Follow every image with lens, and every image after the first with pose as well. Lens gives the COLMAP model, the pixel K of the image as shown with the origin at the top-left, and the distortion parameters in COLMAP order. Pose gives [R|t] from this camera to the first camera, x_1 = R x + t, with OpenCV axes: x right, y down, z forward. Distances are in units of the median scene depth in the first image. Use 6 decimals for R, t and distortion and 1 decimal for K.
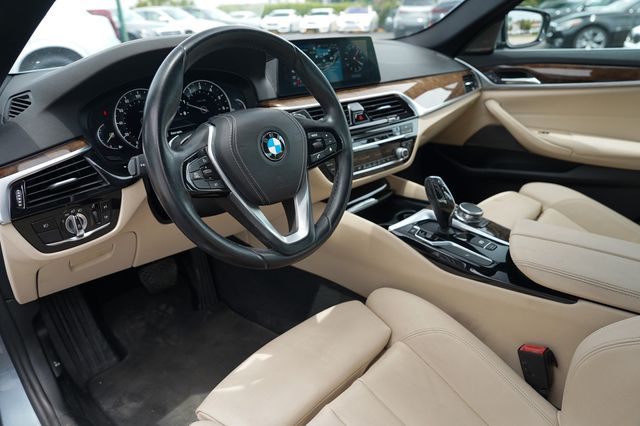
lens RADIAL K [[445.5, 0, 320.0], [0, 445.5, 213.0], [0, 0, 1]] dist [-0.096719, 0.068684]
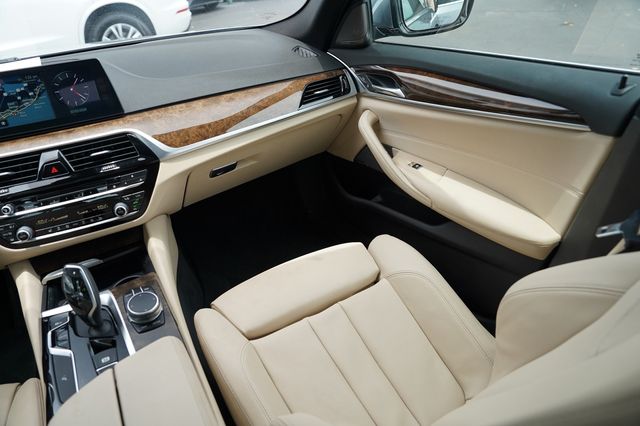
lens RADIAL K [[445.5, 0, 320.0], [0, 445.5, 213.0], [0, 0, 1]] dist [-0.096719, 0.068684]
pose [[0.955413, 0.098296, -0.278430, 0.759211], [-0.060377, 0.988074, 0.141648, -0.265876], [0.289033, -0.118522, 0.949954, 0.345679]]
